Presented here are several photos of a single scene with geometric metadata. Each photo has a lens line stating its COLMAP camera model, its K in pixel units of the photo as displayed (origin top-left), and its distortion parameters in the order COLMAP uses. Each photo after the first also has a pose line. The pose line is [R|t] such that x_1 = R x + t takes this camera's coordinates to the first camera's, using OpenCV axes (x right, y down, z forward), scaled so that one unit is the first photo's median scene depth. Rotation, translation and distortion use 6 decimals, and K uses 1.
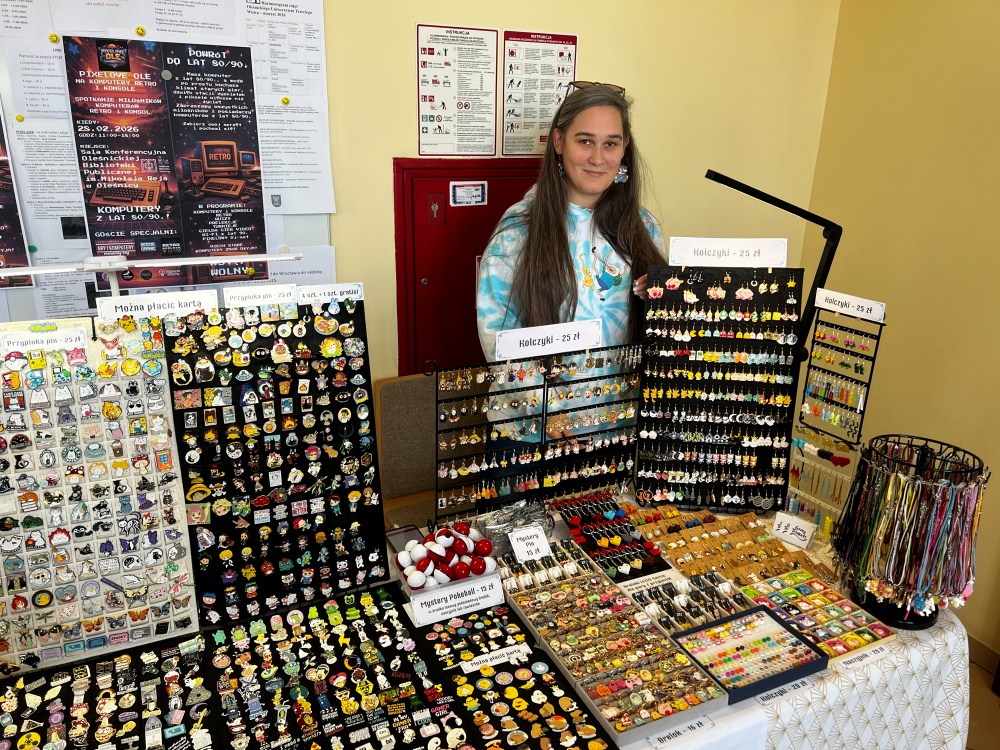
lens RADIAL K [[763.6, 0, 500.0], [0, 763.6, 375.0], [0, 0, 1]] dist [0.047188, -0.047626]
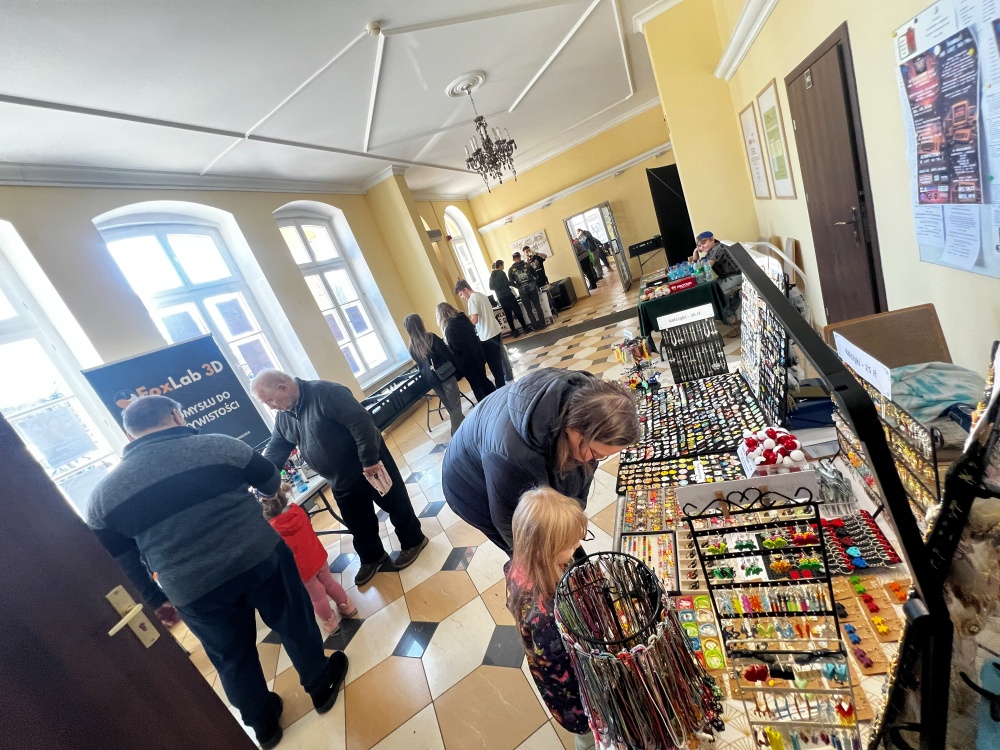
lens RADIAL K [[398.4, 0, 500.0], [0, 398.4, 375.0], [0, 0, 1]] dist [0.001246, 0.000174]
pose [[-0.681686, 0.430645, -0.591480, 0.898640], [0.152790, 0.874393, 0.460535, -0.436036], [0.715513, 0.223568, -0.661860, 1.305804]]
